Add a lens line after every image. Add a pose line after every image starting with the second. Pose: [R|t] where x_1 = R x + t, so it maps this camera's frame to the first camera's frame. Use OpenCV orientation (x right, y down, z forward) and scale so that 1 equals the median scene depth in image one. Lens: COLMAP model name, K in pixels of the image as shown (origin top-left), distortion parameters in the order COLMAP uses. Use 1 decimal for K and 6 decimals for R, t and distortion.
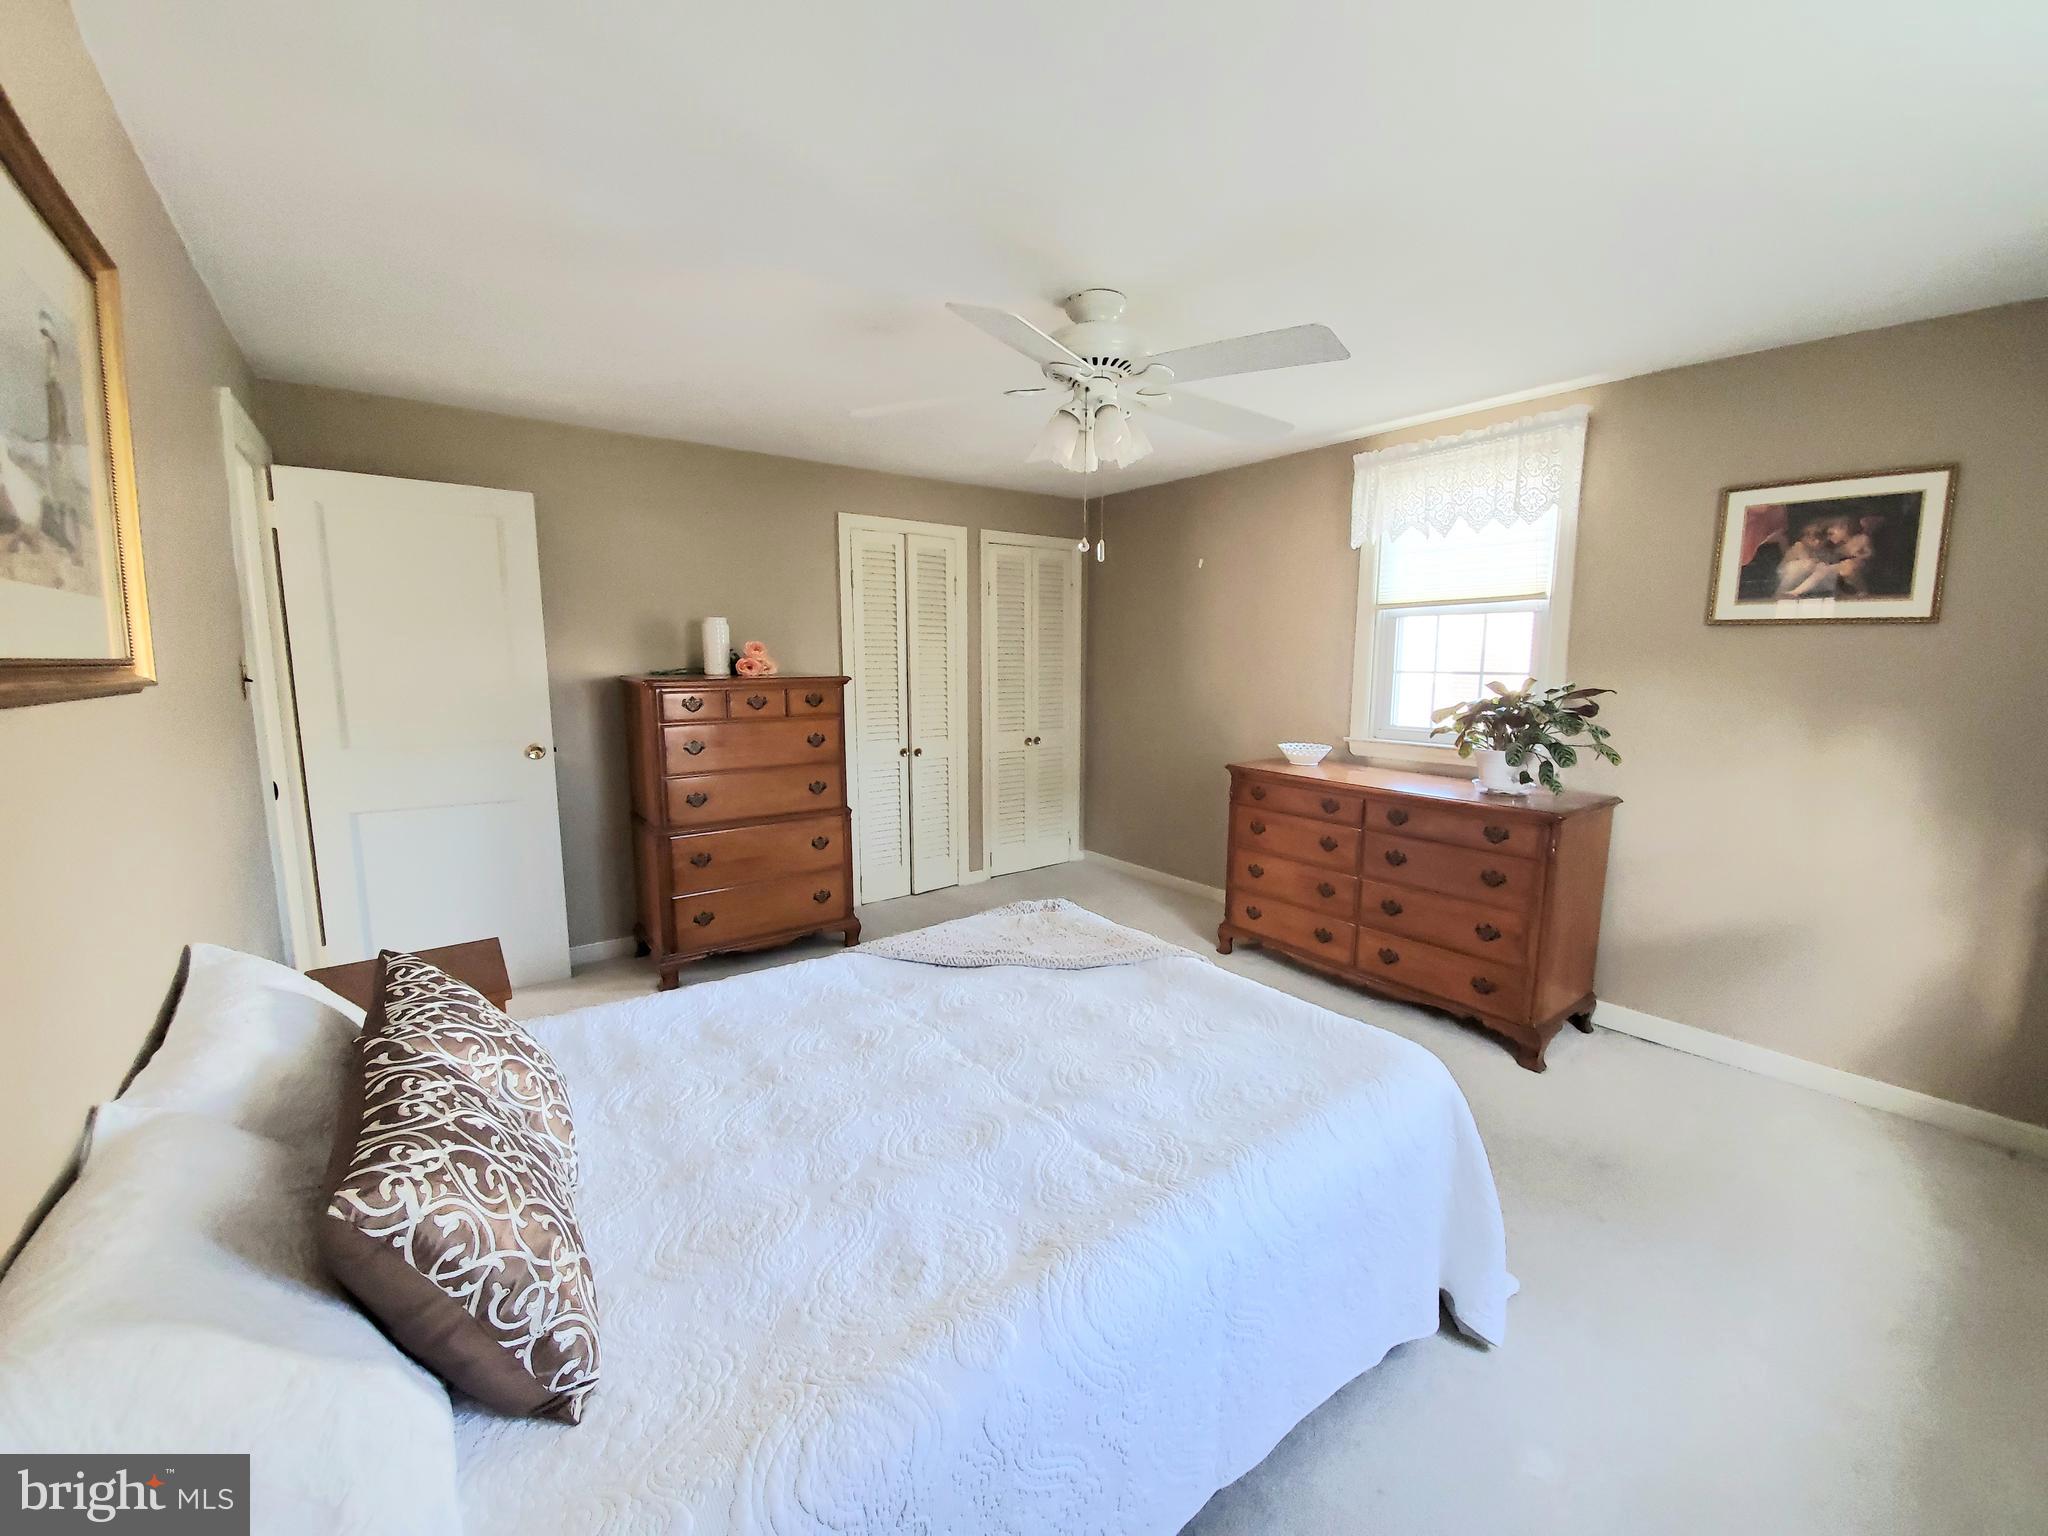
lens RADIAL K [[816.9, 0, 1045.1], [0, 816.9, 765.3], [0, 0, 1]] dist [0.003203, -0.010981]
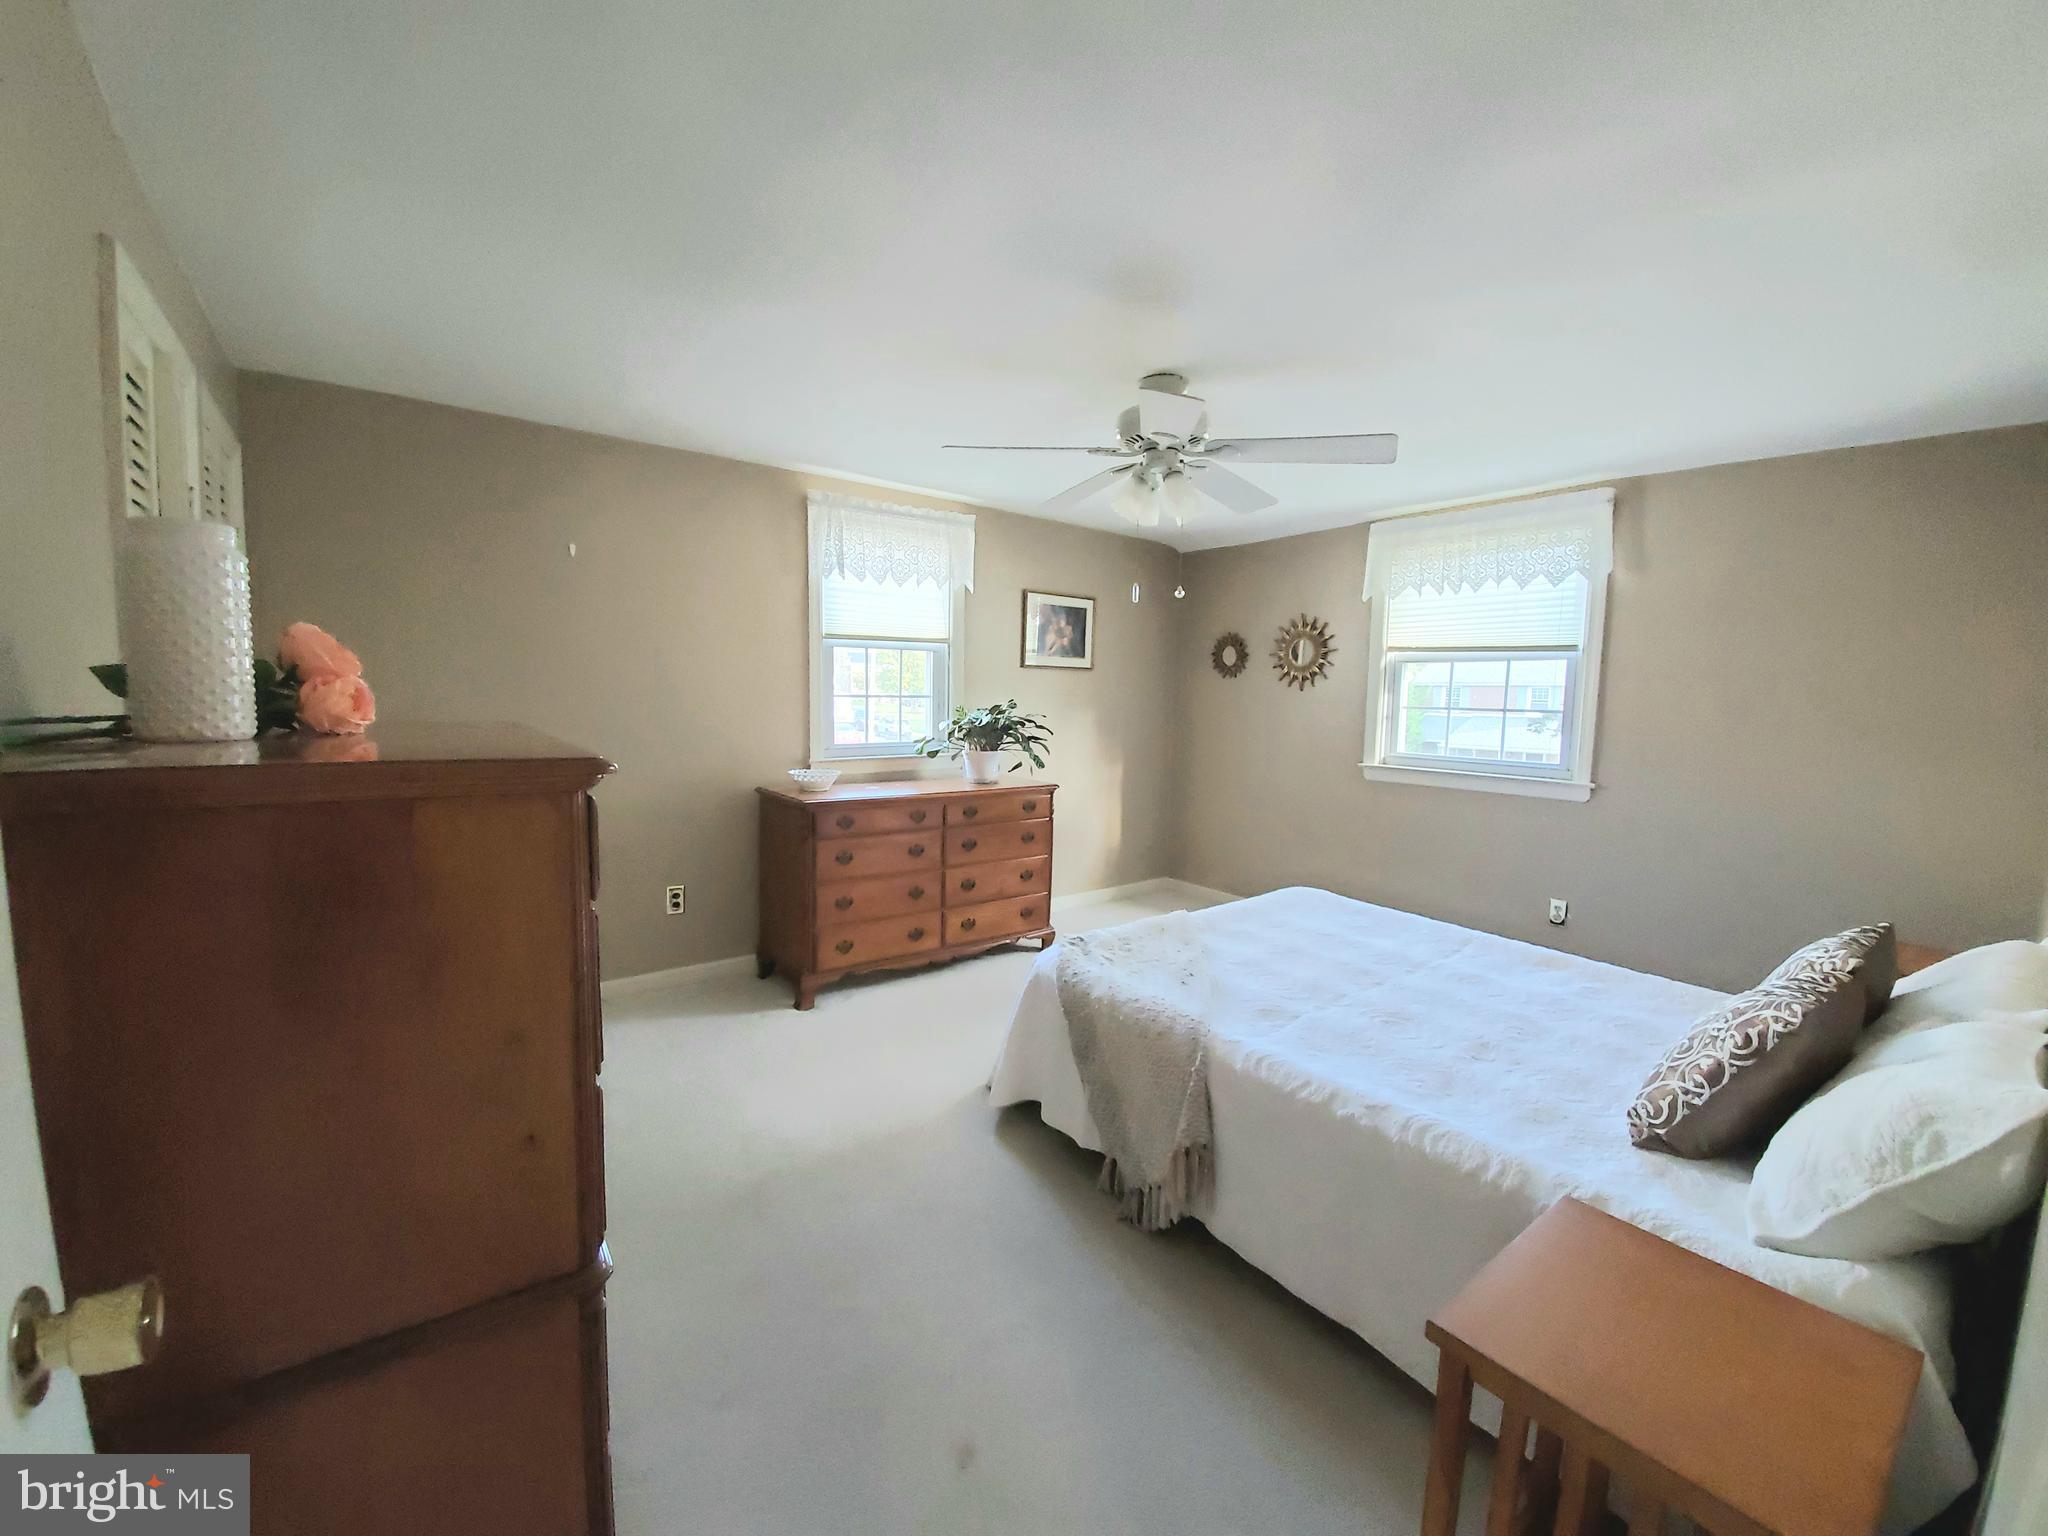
lens RADIAL K [[816.9, 0, 1042.9], [0, 816.9, 759.4], [0, 0, 1]] dist [0.003203, -0.010981]
pose [[-0.024692, -0.091112, 0.995534, -0.754031], [0.113086, 0.989192, 0.093336, -0.111620], [-0.993278, 0.114886, -0.014122, 0.824032]]
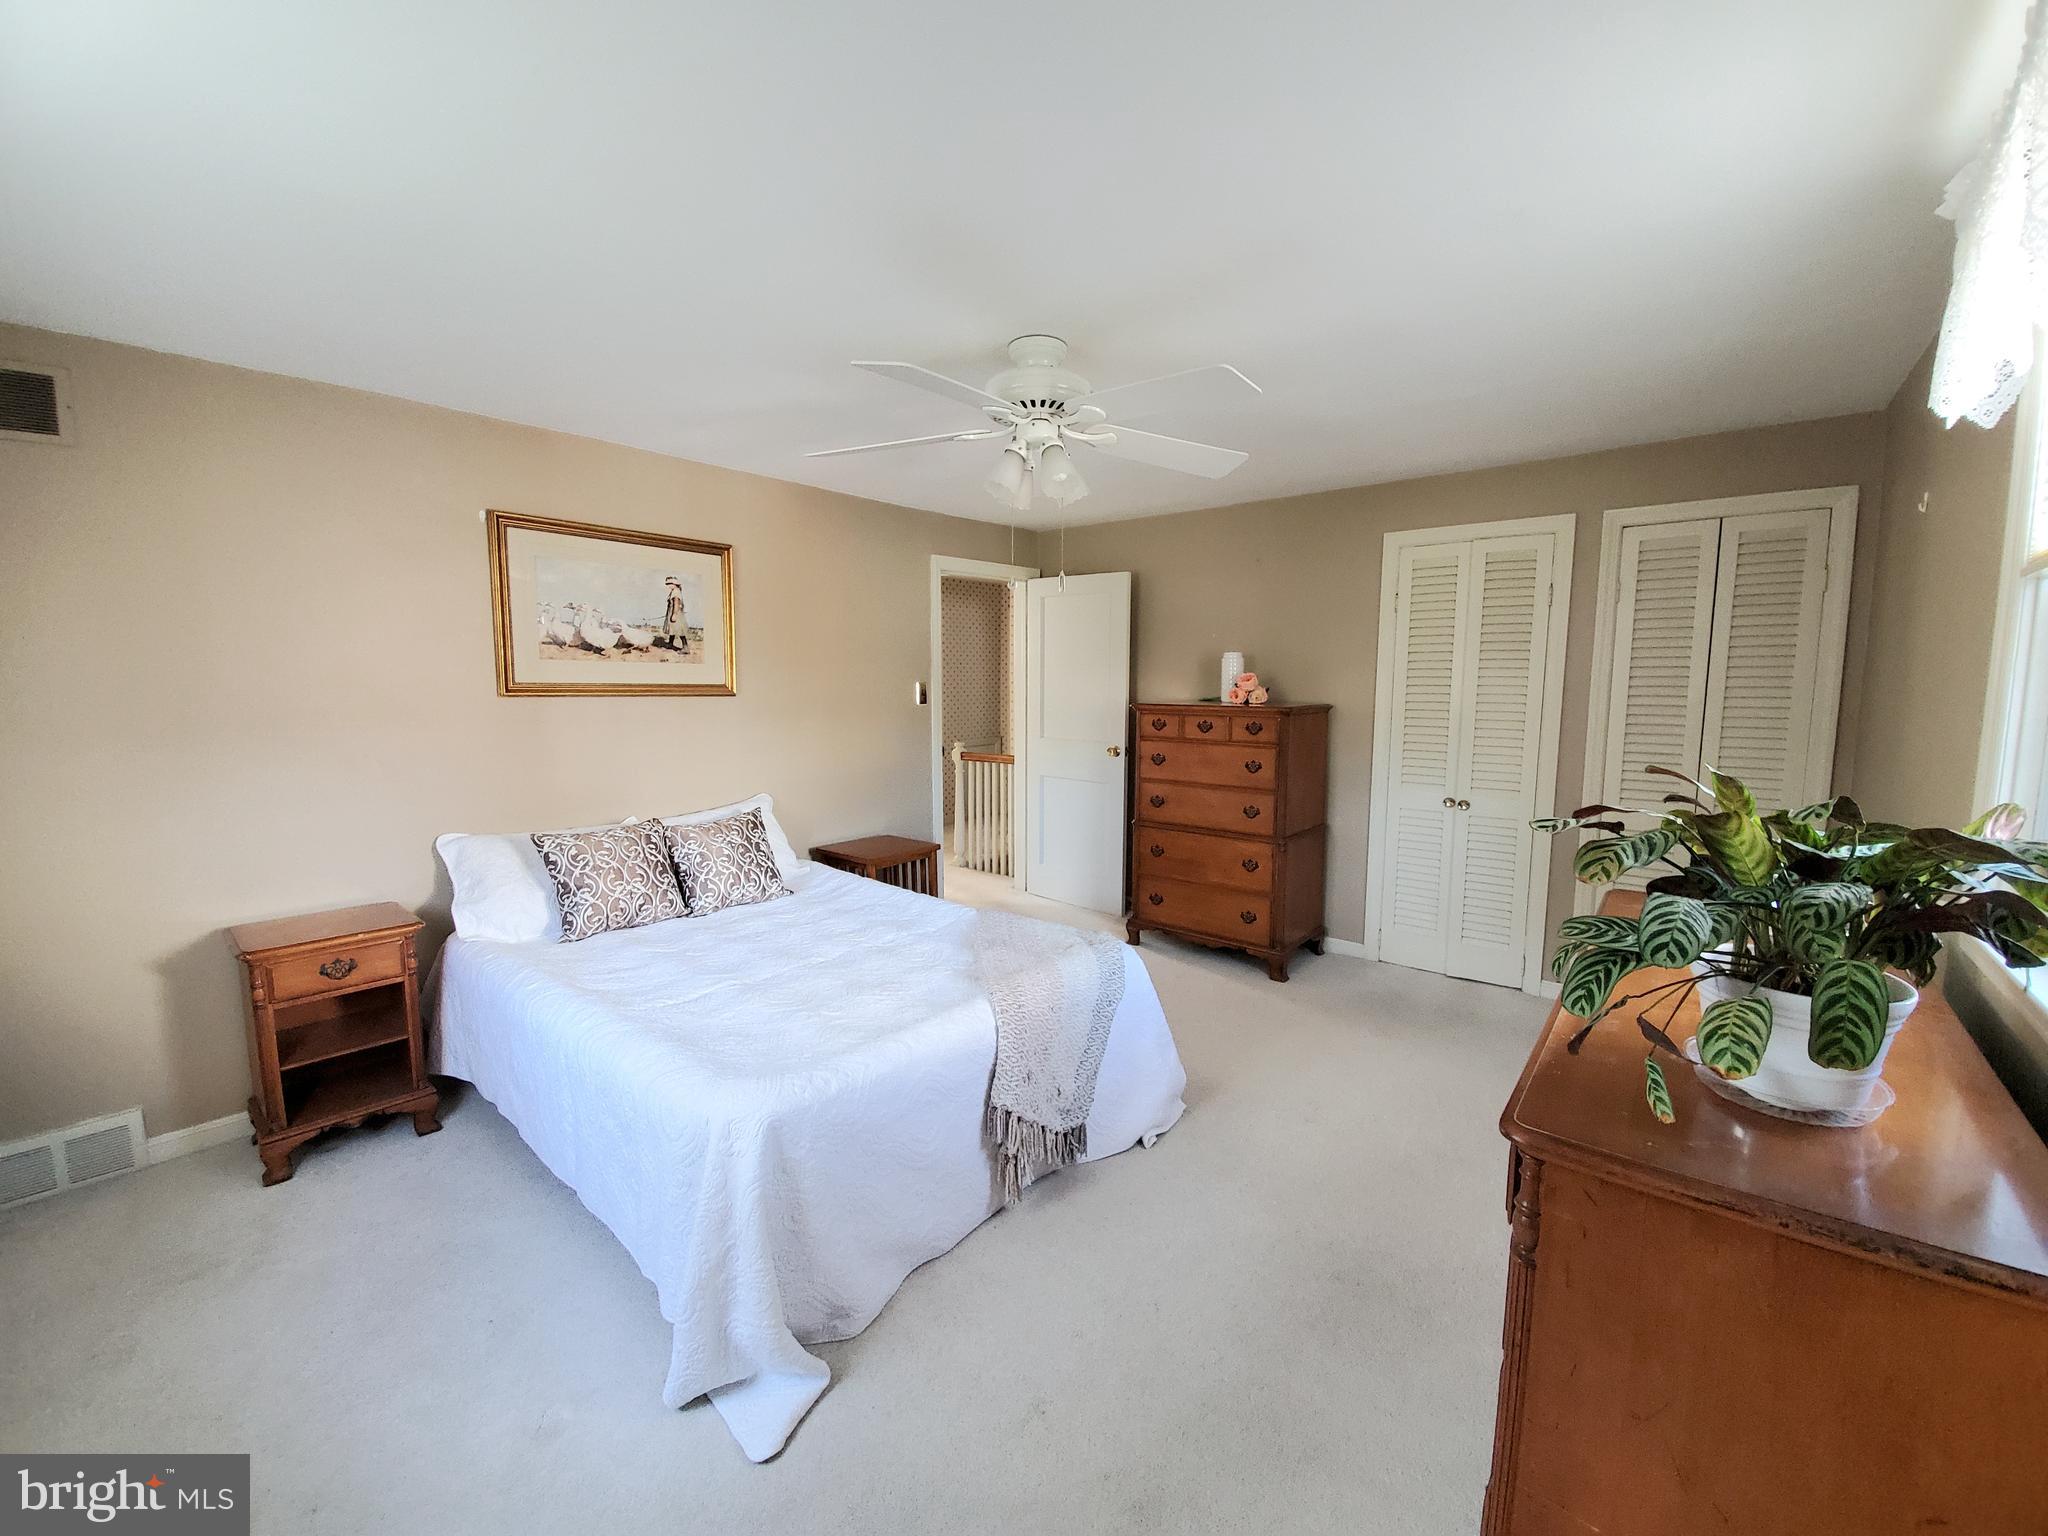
lens RADIAL K [[816.9, 0, 1040.4], [0, 816.9, 771.1], [0, 0, 1]] dist [0.003203, -0.010981]
pose [[0.223703, 0.107992, -0.968656, 0.732348], [-0.134231, 0.987786, 0.079125, -0.078118], [0.965370, 0.112323, 0.235467, 0.536591]]
